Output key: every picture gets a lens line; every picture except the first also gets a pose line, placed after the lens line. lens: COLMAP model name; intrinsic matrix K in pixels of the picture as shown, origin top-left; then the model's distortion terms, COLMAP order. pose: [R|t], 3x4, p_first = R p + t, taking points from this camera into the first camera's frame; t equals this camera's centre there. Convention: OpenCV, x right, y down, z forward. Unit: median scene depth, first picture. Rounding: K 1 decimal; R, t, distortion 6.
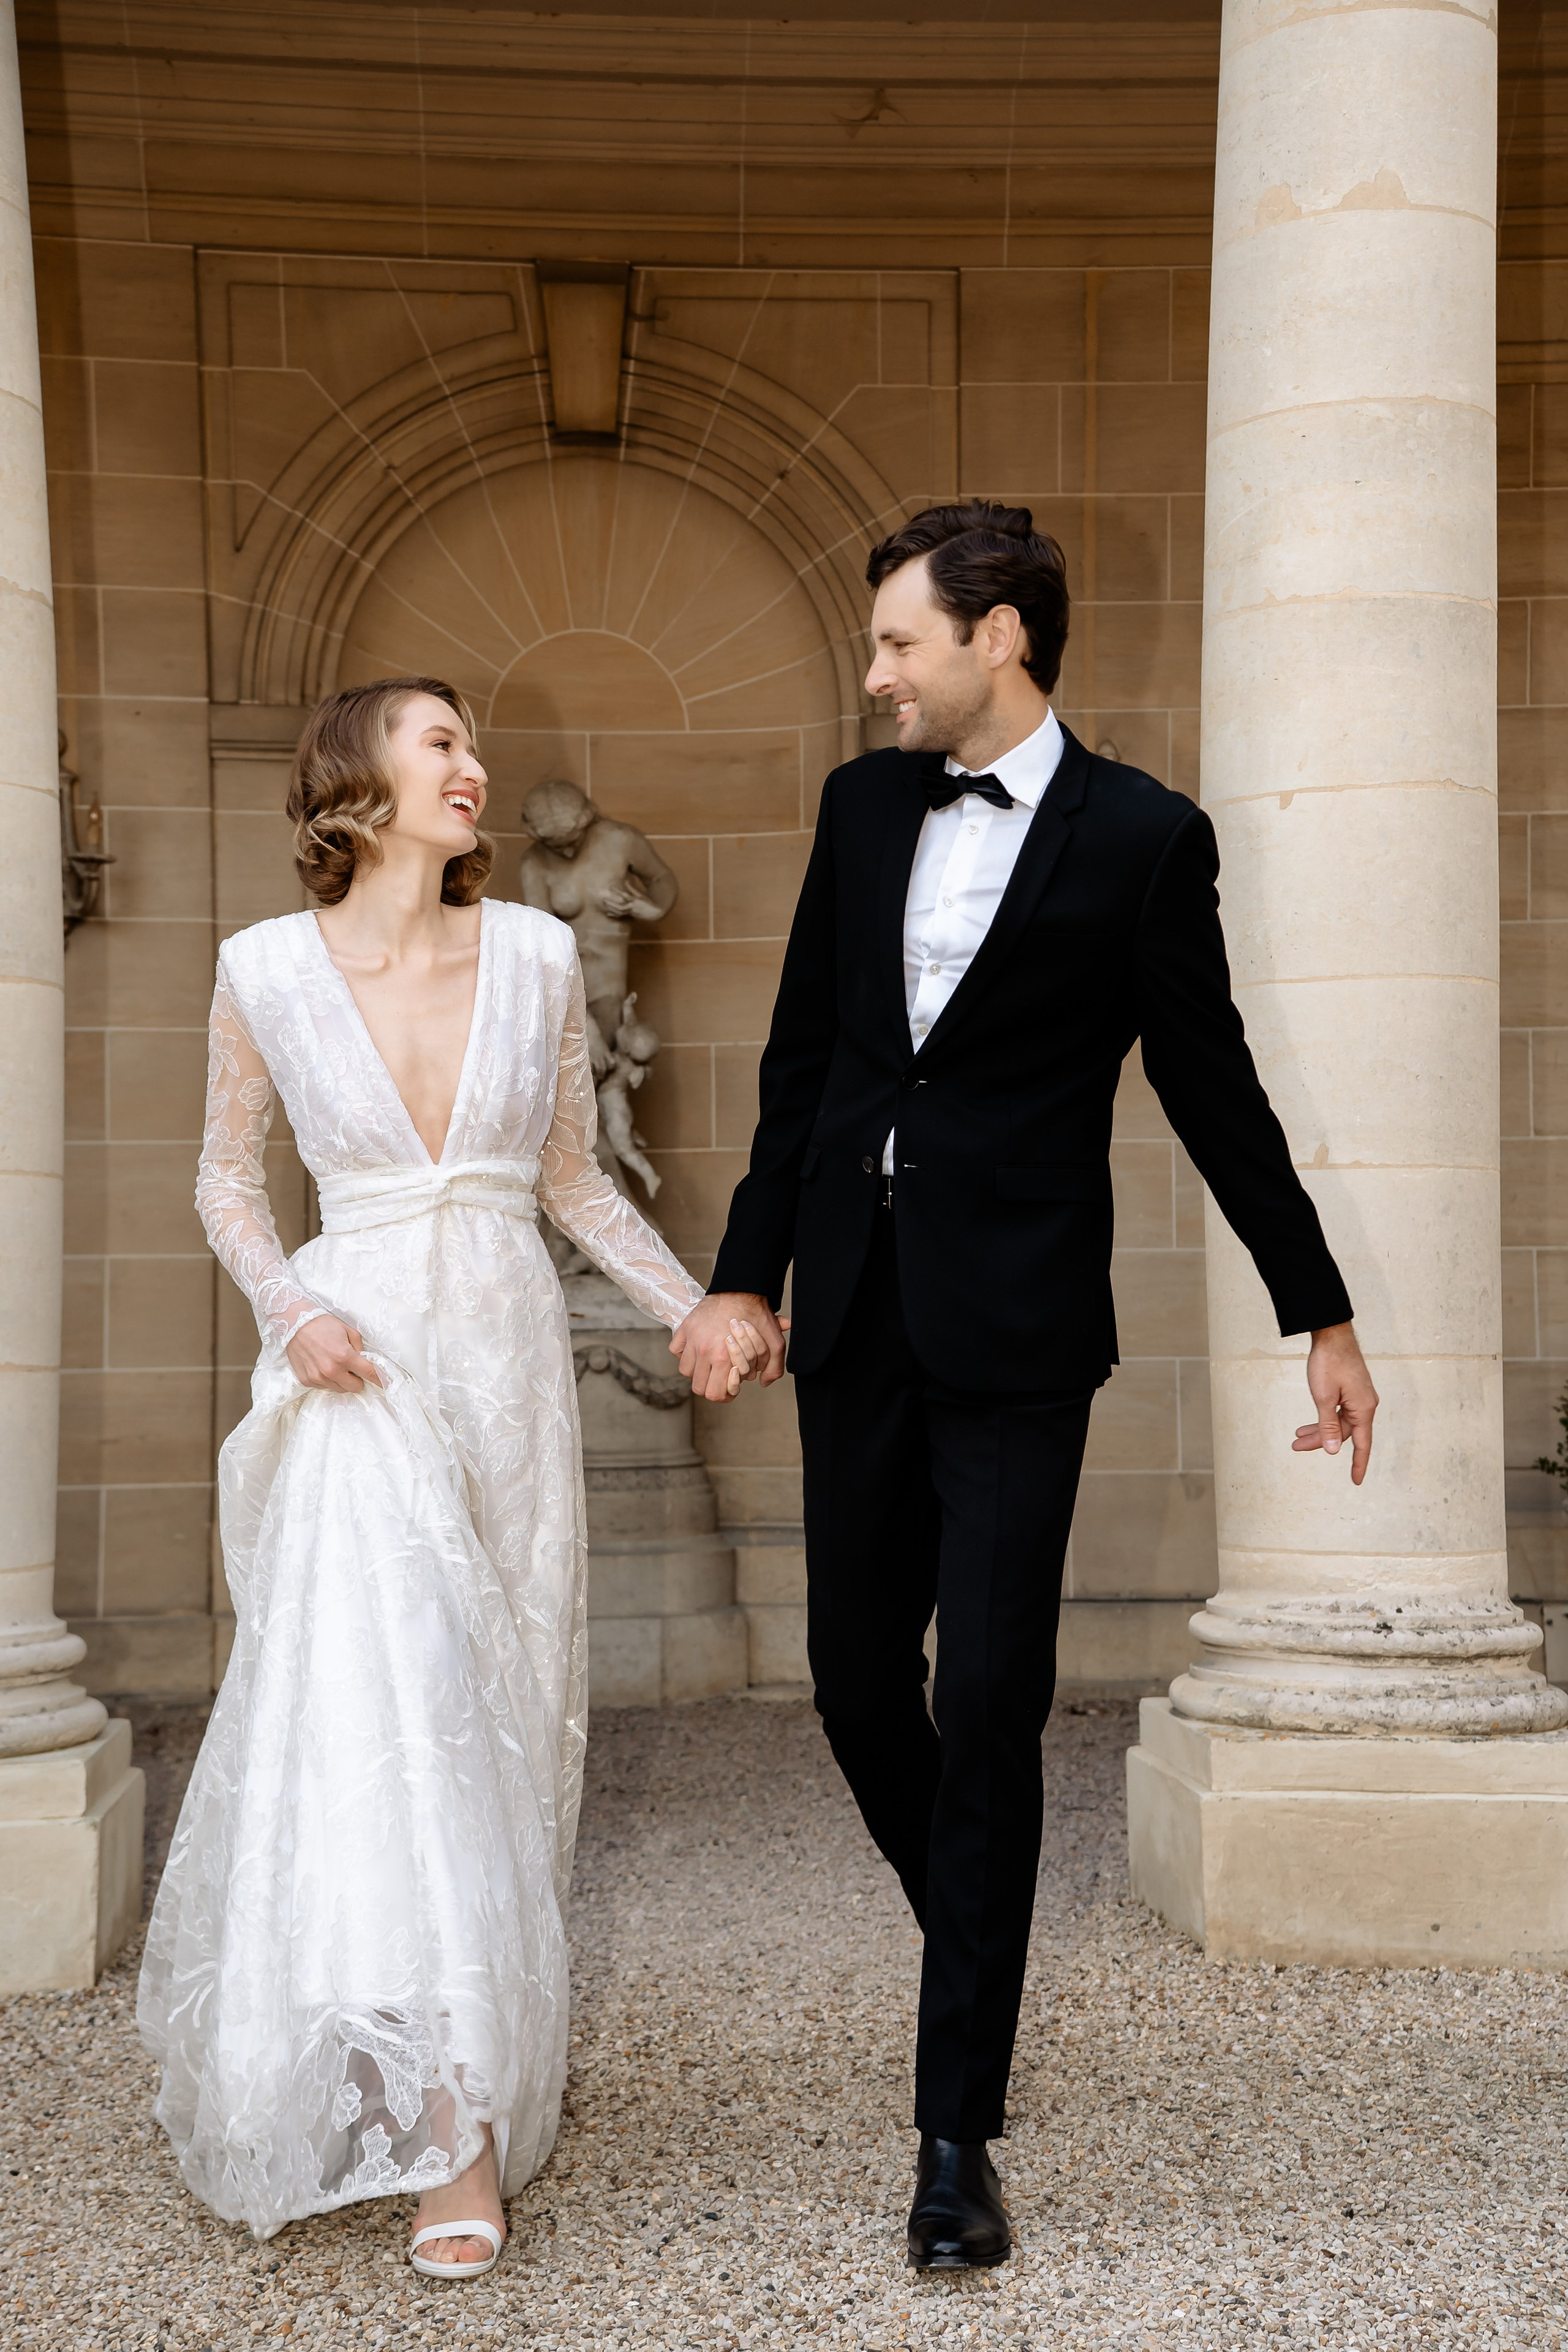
lens RADIAL K [[3597.7, 0, 787.7], [0, 3597.7, 1185.7], [0, 0, 1]] dist [0.571697, -0.028355]
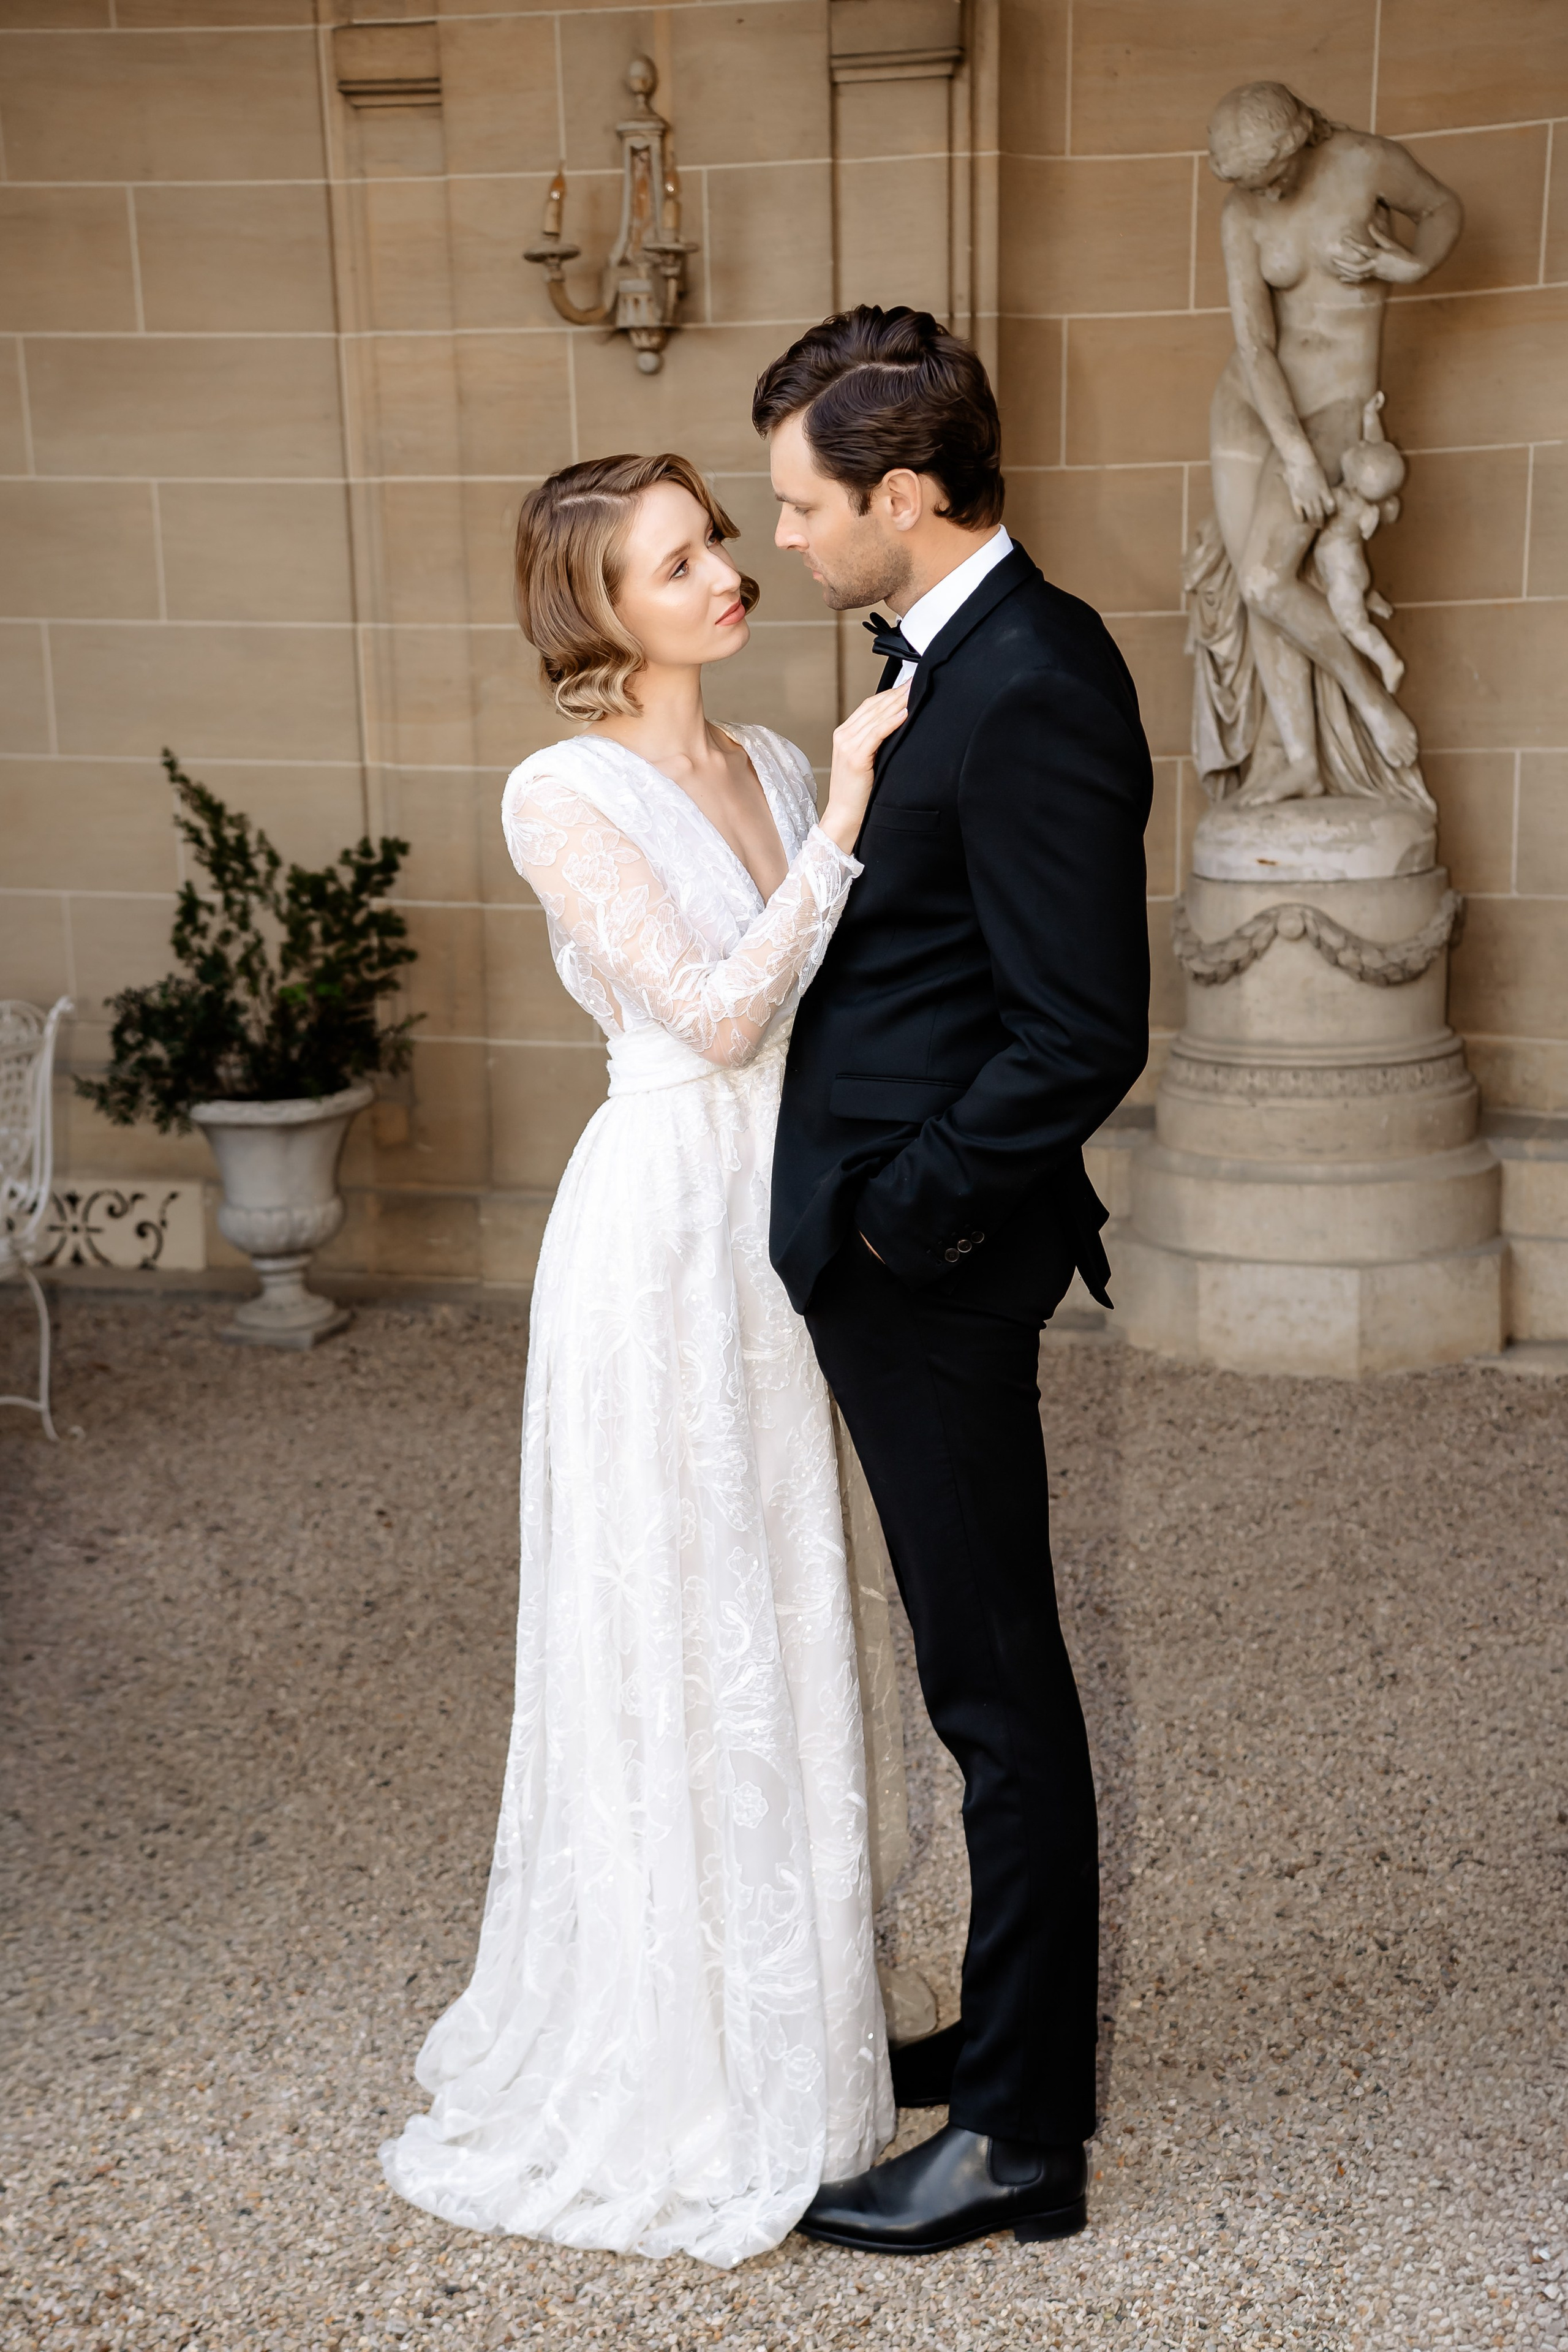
lens RADIAL K [[3611.9, 0, 786.3], [0, 3611.9, 1181.9], [0, 0, 1]] dist [0.561168, -0.018724]
pose [[0.925342, 0.056450, -0.374908, 0.147677], [0.029329, 0.975232, 0.219232, -0.073740], [0.377998, -0.213860, 0.900767, 0.281503]]
